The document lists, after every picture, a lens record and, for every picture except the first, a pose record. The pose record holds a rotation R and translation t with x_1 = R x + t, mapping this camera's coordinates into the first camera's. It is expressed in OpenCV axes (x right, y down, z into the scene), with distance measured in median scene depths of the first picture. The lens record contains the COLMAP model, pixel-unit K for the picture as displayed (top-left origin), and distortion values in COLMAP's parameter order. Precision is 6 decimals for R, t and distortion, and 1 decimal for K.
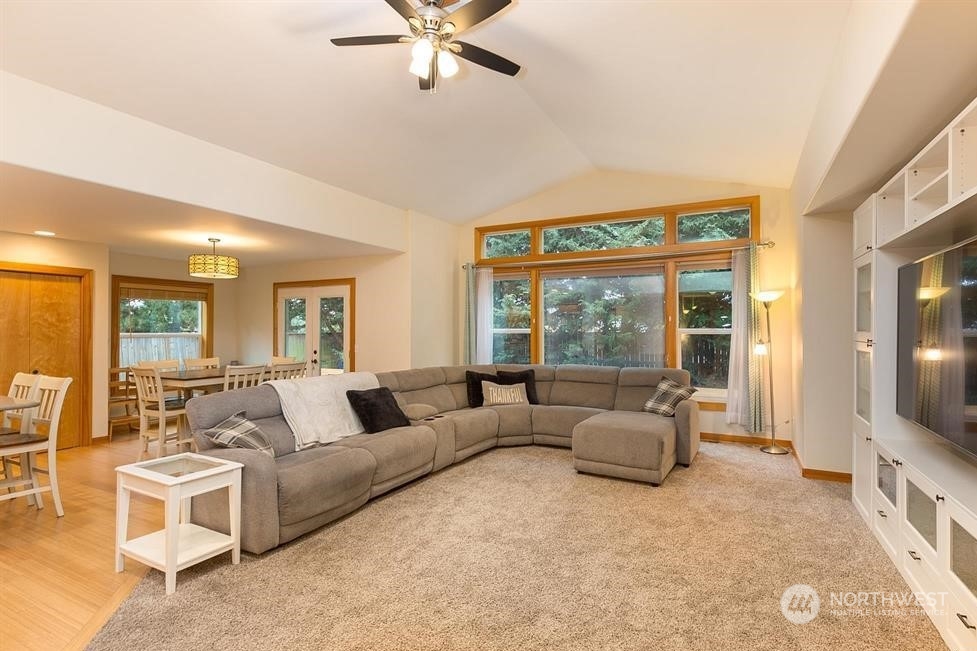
lens RADIAL K [[462.9, 0, 516.7], [0, 462.9, 326.5], [0, 0, 1]] dist [0.020499, -0.014183]
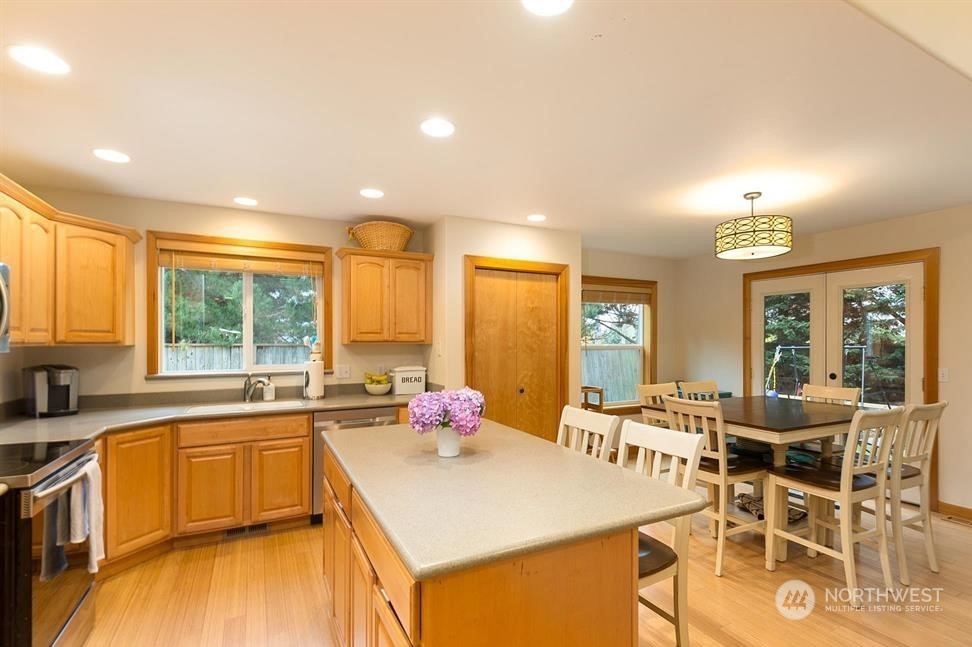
lens RADIAL K [[460.5, 0, 500.6], [0, 460.5, 342.6], [0, 0, 1]] dist [0.020499, -0.014183]
pose [[0.802426, 0.006286, -0.596718, -0.554894], [0.000884, 0.999931, 0.011723, 0.002278], [0.596751, -0.009934, 0.802365, 0.311019]]
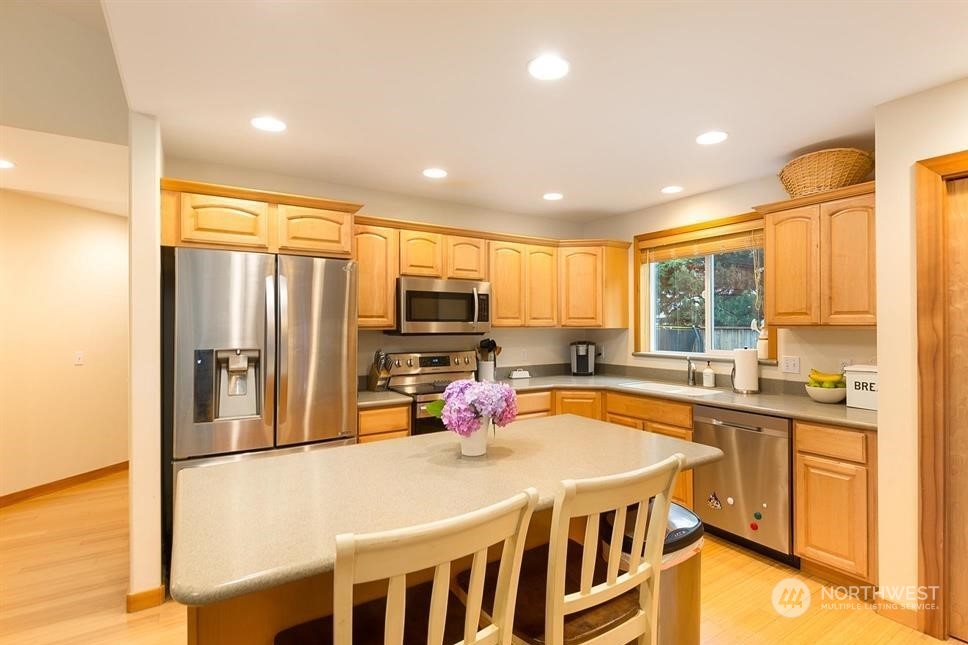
lens RADIAL K [[458.6, 0, 504.0], [0, 458.6, 321.0], [0, 0, 1]] dist [0.020499, -0.014183]
pose [[-0.494804, -0.004033, -0.868995, -0.526013], [0.010096, 0.999895, -0.010389, 0.006099], [0.868946, -0.013914, -0.494711, 0.756382]]
